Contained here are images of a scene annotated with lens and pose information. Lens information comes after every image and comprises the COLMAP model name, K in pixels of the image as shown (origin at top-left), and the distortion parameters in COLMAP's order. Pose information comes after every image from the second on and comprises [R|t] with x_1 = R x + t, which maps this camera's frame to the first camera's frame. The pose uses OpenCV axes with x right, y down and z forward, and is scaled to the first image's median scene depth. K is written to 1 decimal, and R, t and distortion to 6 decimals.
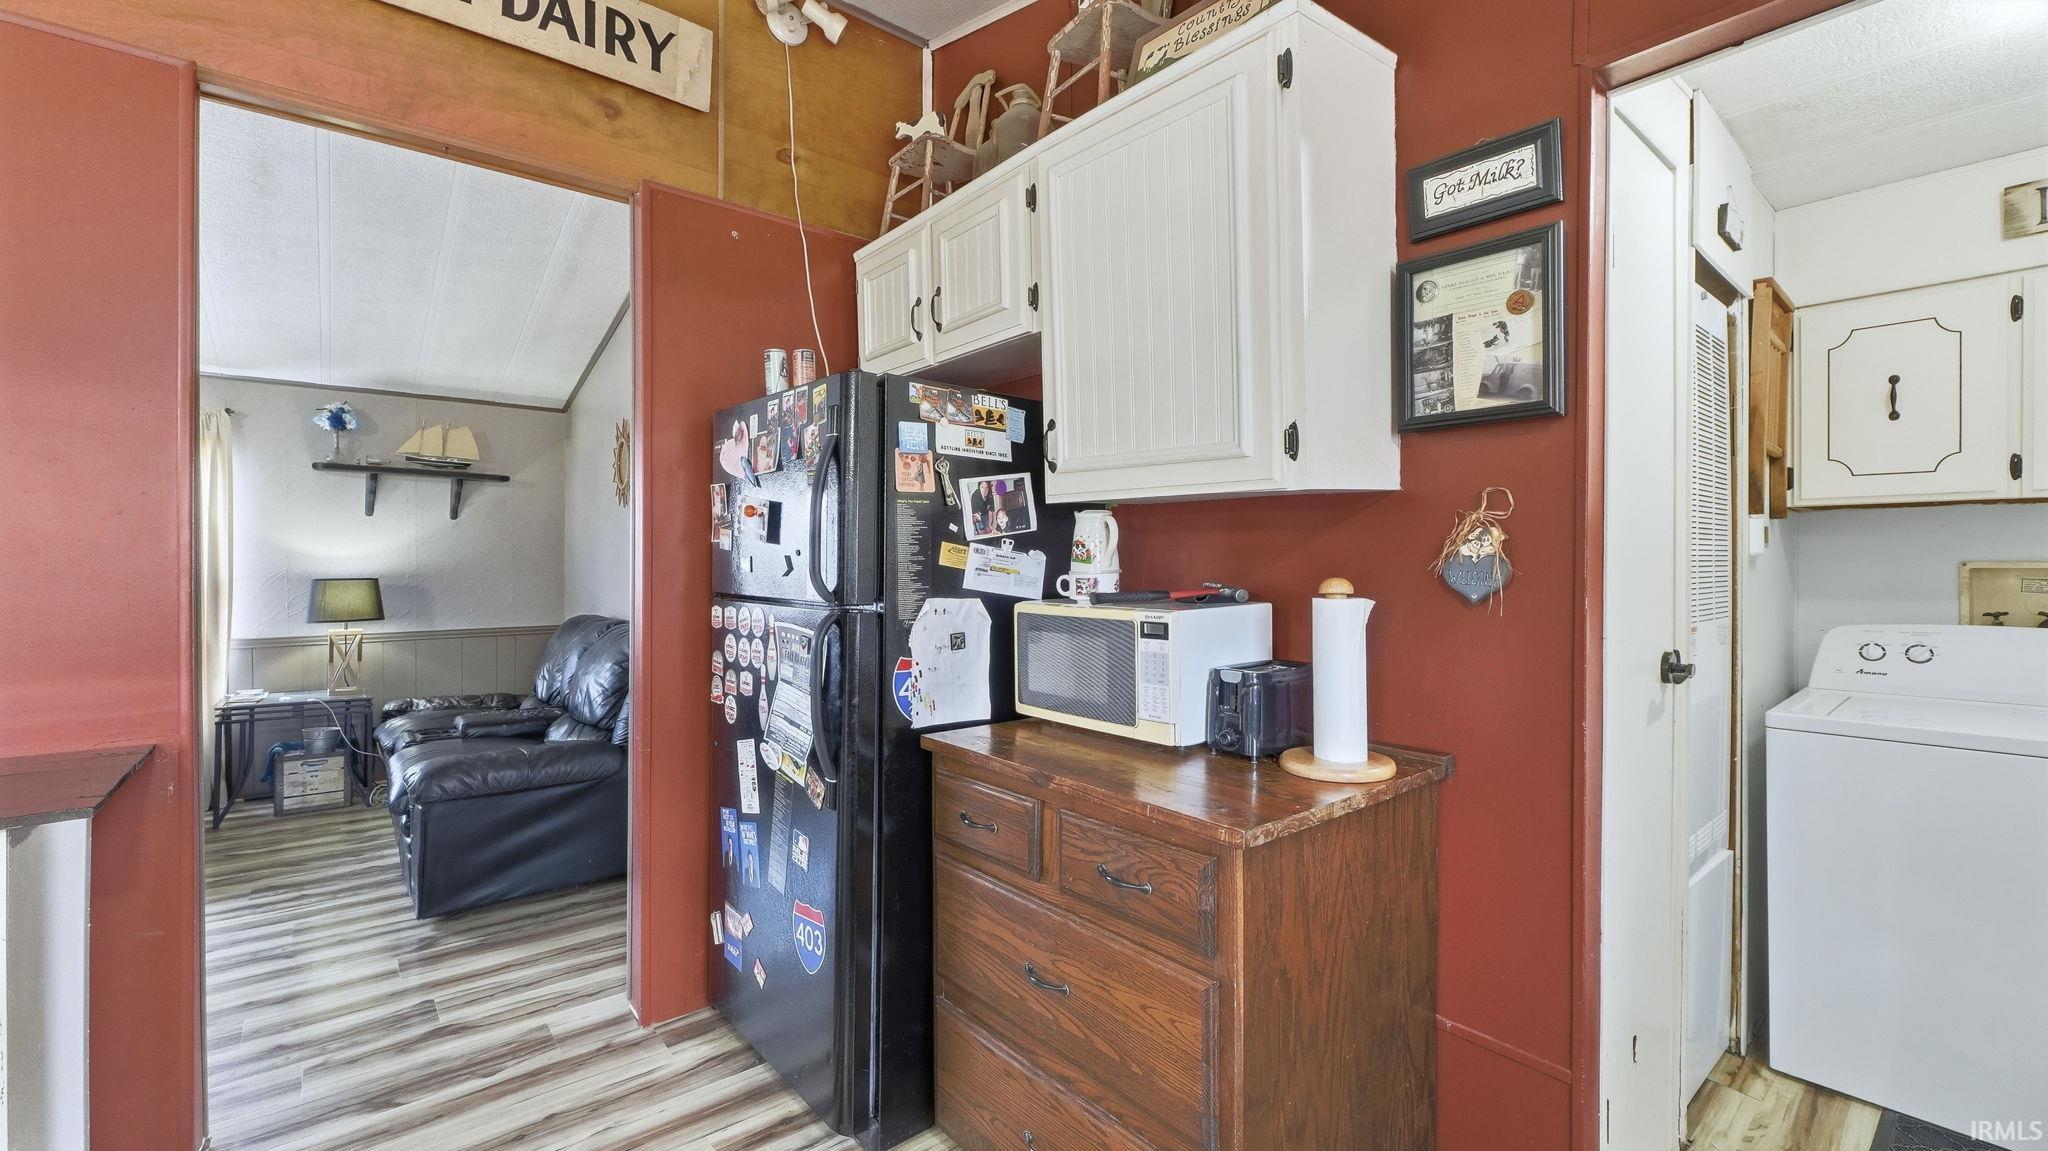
lens RADIAL K [[863.9, 0, 1020.9], [0, 863.9, 568.8], [0, 0, 1]] dist [-0.006147, 0.000834]
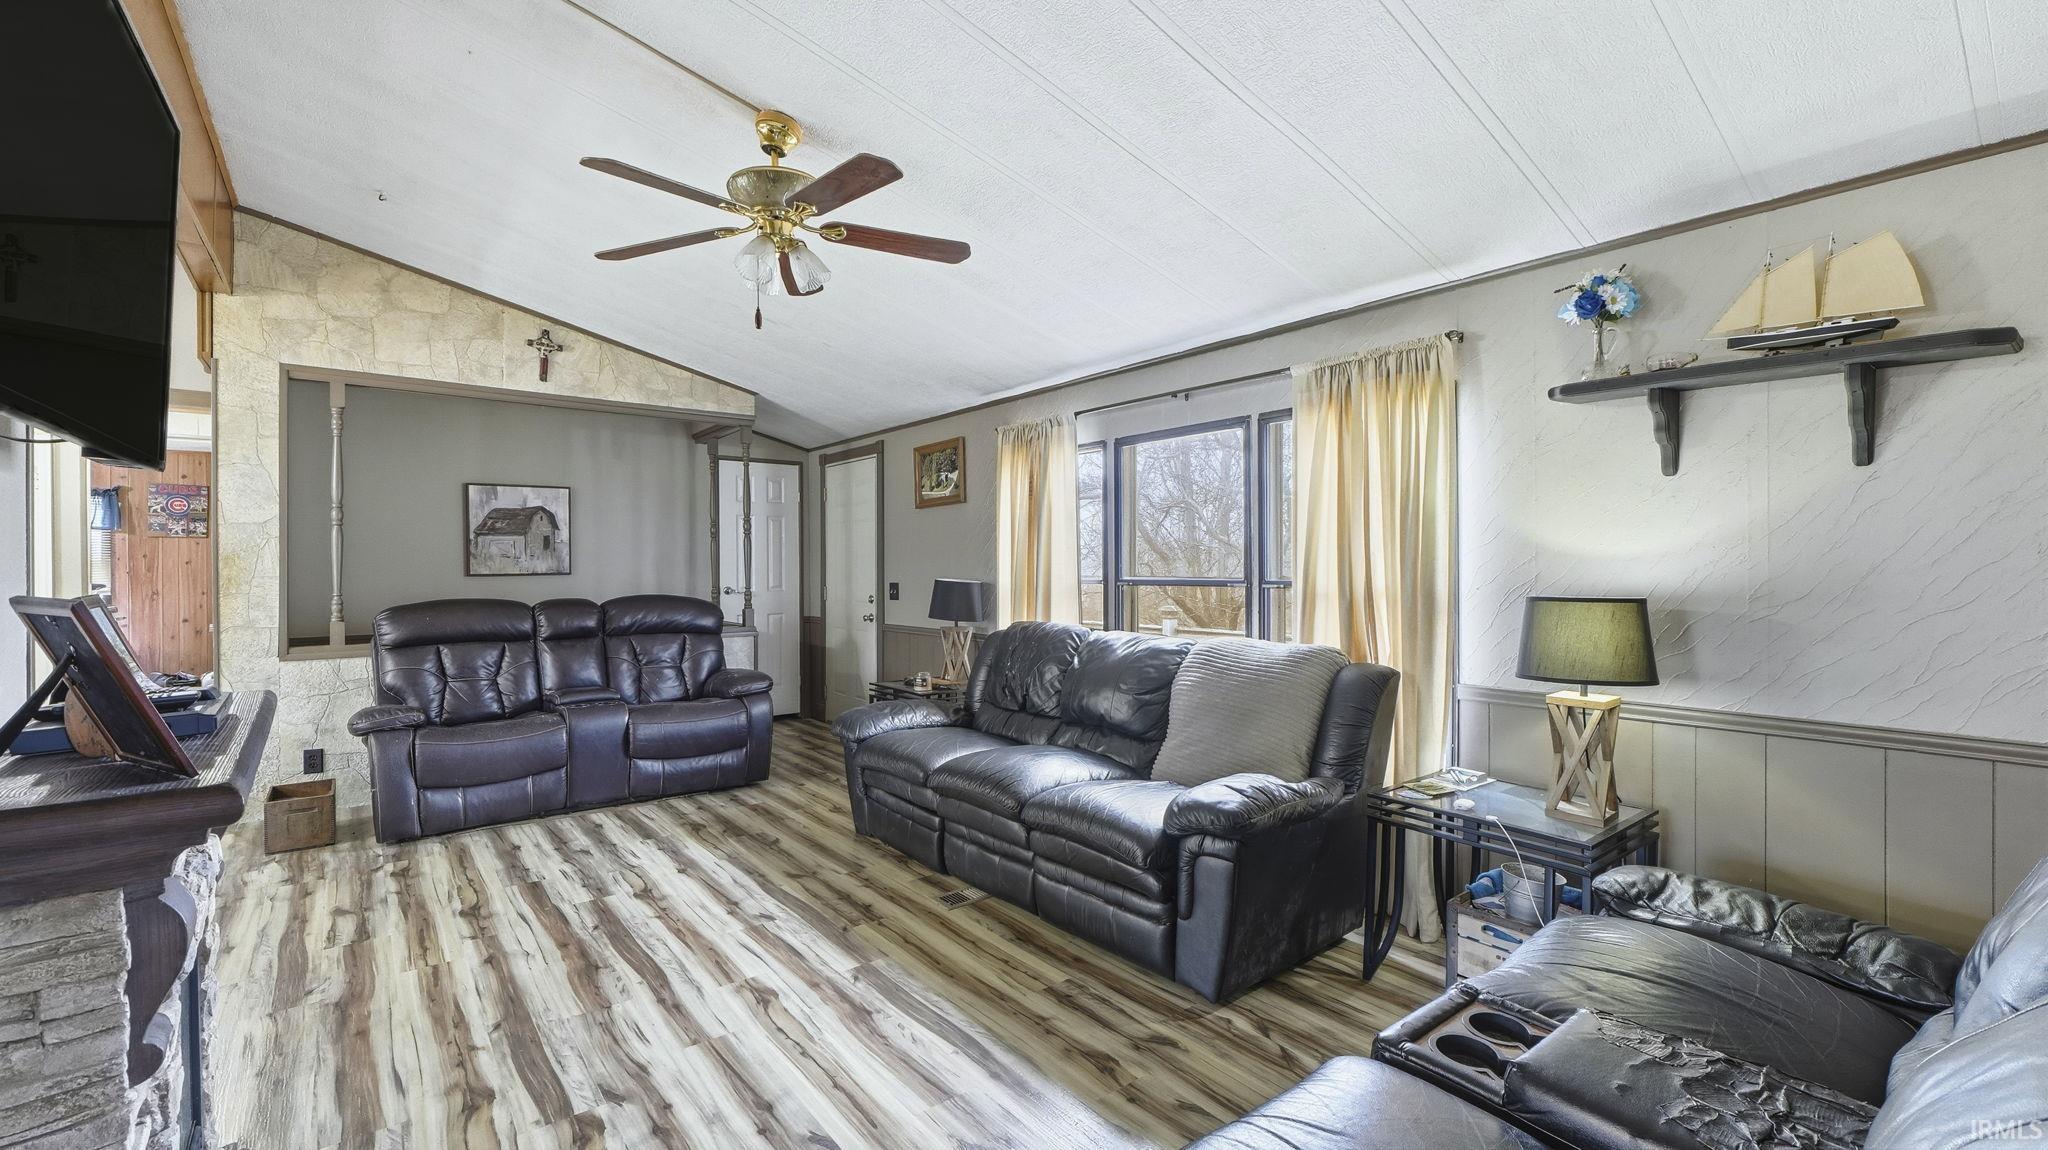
lens RADIAL K [[863.9, 0, 1027.9], [0, 863.9, 572.4], [0, 0, 1]] dist [-0.006147, 0.000834]
pose [[-0.025175, 0.004965, -0.999671, -0.505137], [-0.004961, 0.999975, 0.005091, -0.010445], [0.999671, 0.005088, -0.025150, 1.348217]]
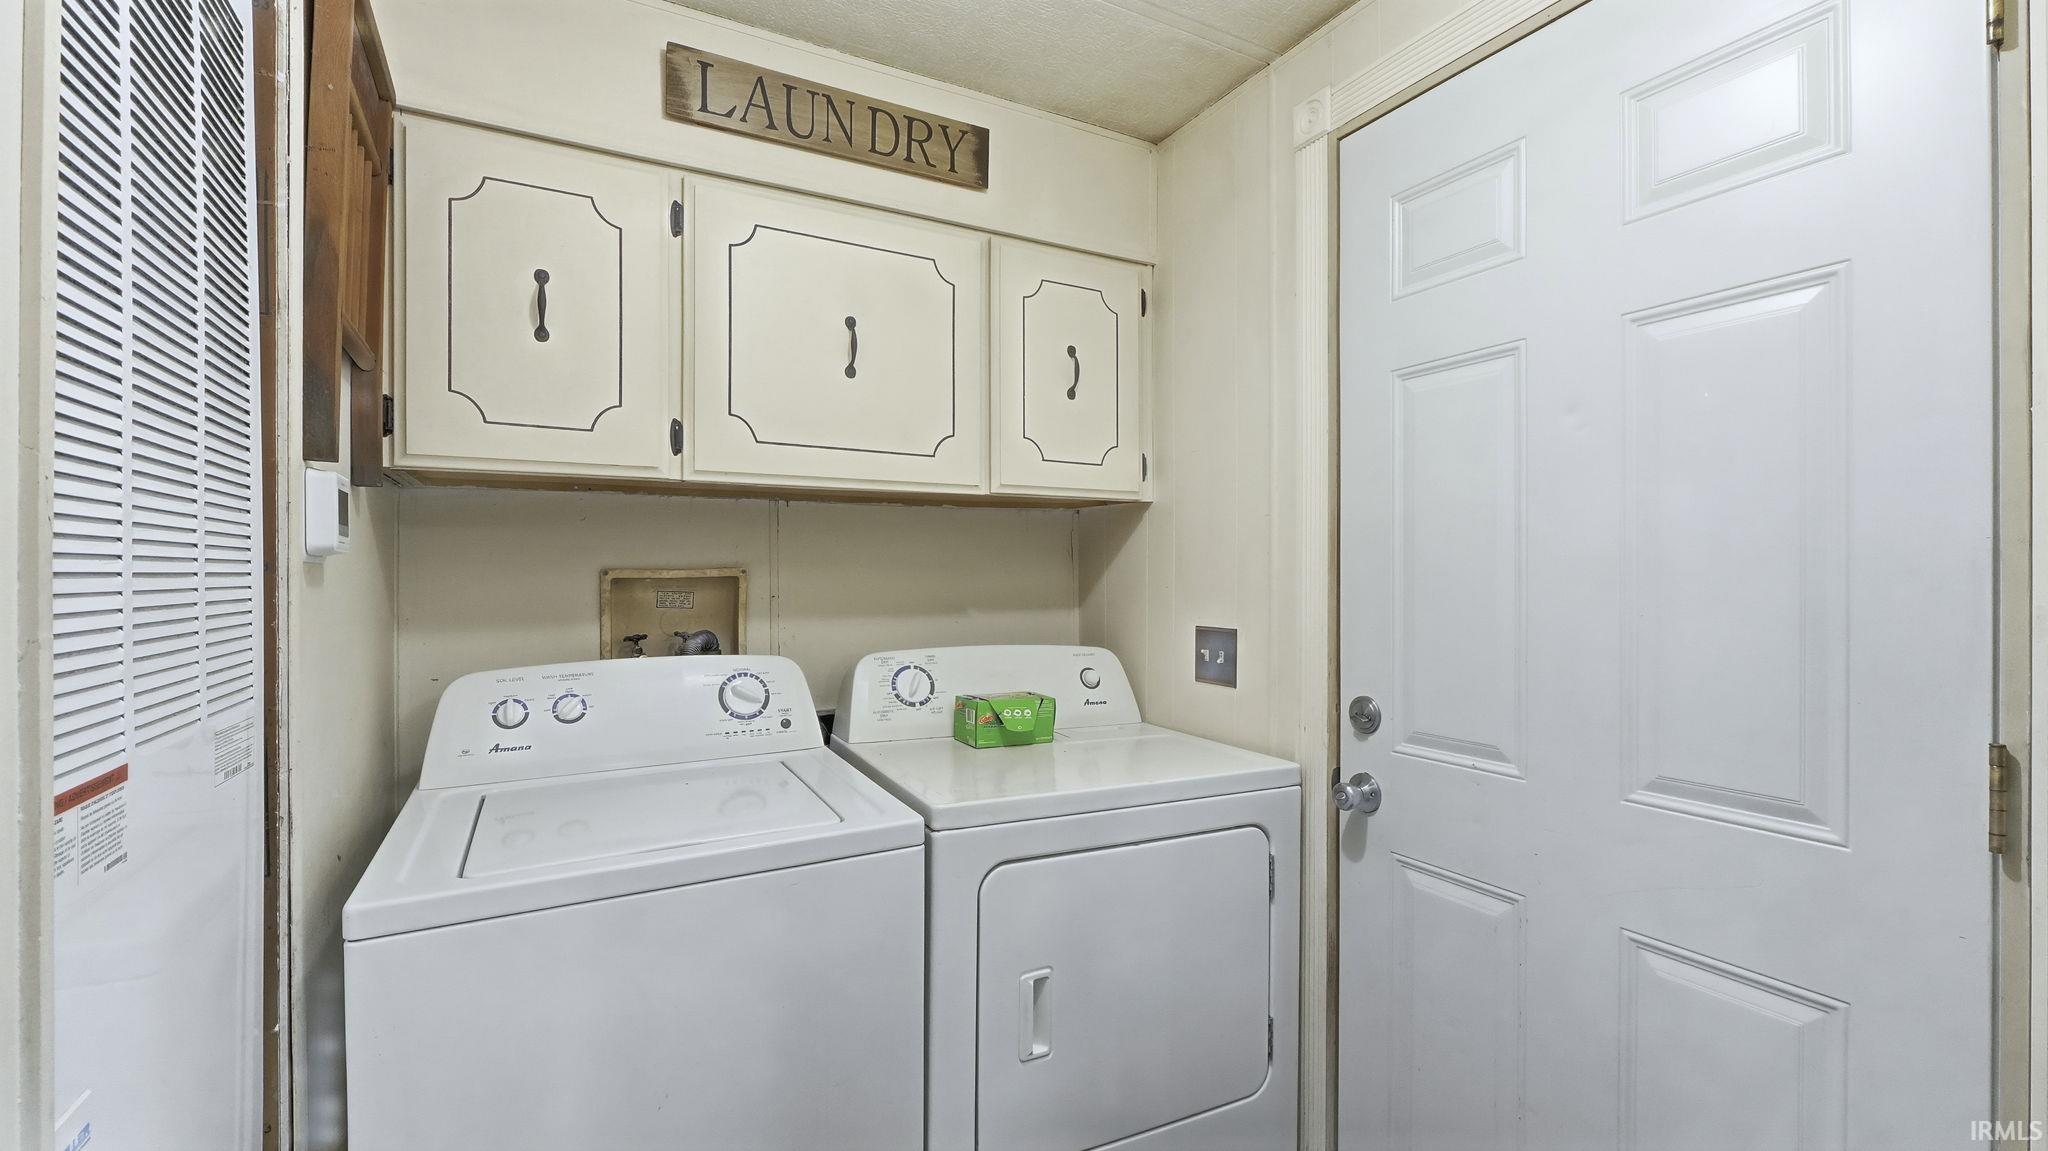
lens RADIAL K [[863.9, 0, 1013.4], [0, 863.9, 575.8], [0, 0, 1]] dist [-0.006147, 0.000834]
pose [[0.203779, -0.000232, 0.979017, 0.470379], [0.004296, 0.999991, -0.000657, -0.000855], [-0.979008, 0.004339, 0.203778, 0.534466]]
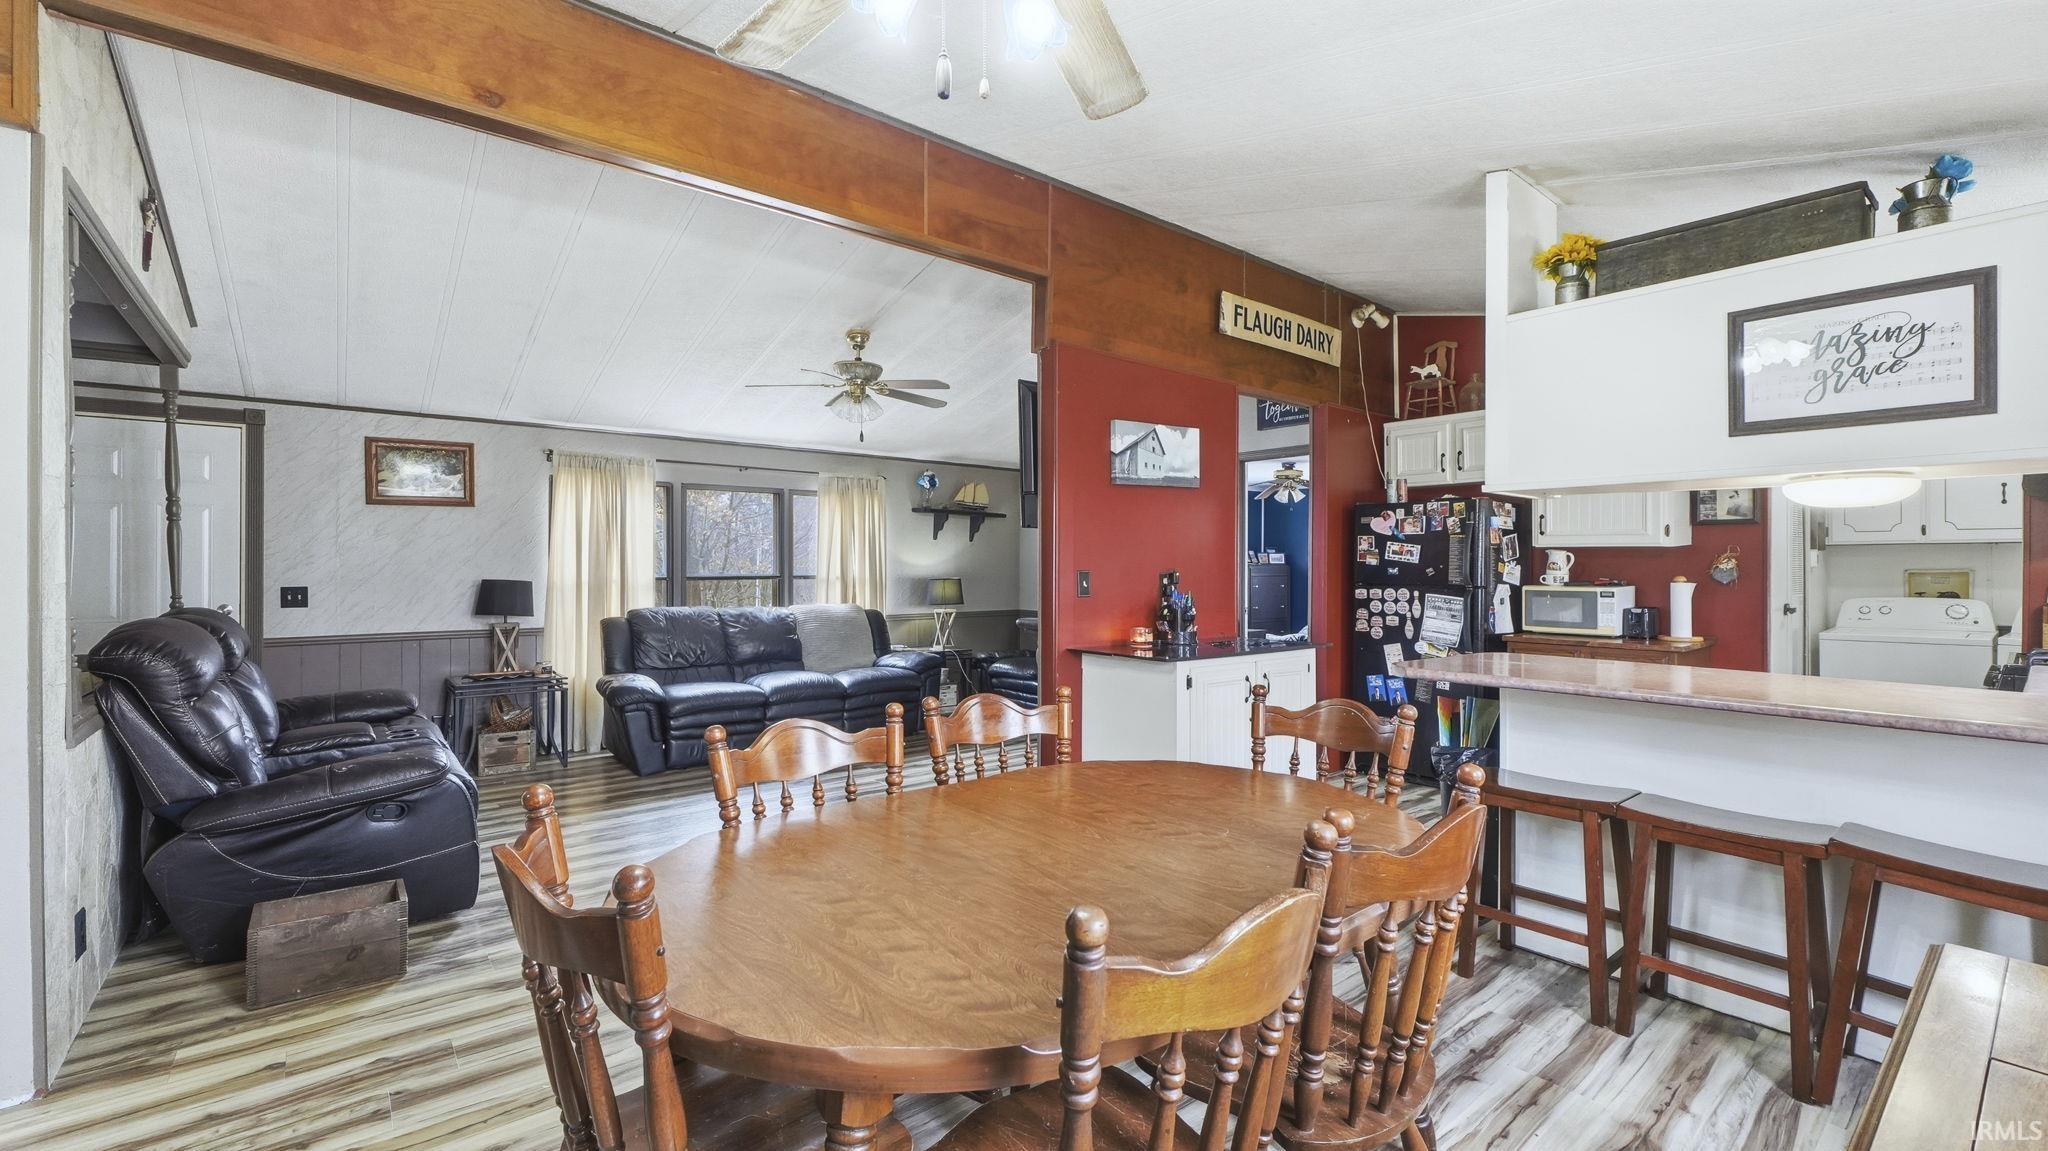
lens RADIAL K [[863.9, 0, 1024.1], [0, 863.9, 570.7], [0, 0, 1]] dist [-0.006147, 0.000834]
pose [[0.999983, 0.000005, -0.005901, -1.238775], [-0.000012, 0.999999, -0.001279, -0.002729], [0.005901, 0.001279, 0.999982, -1.308778]]
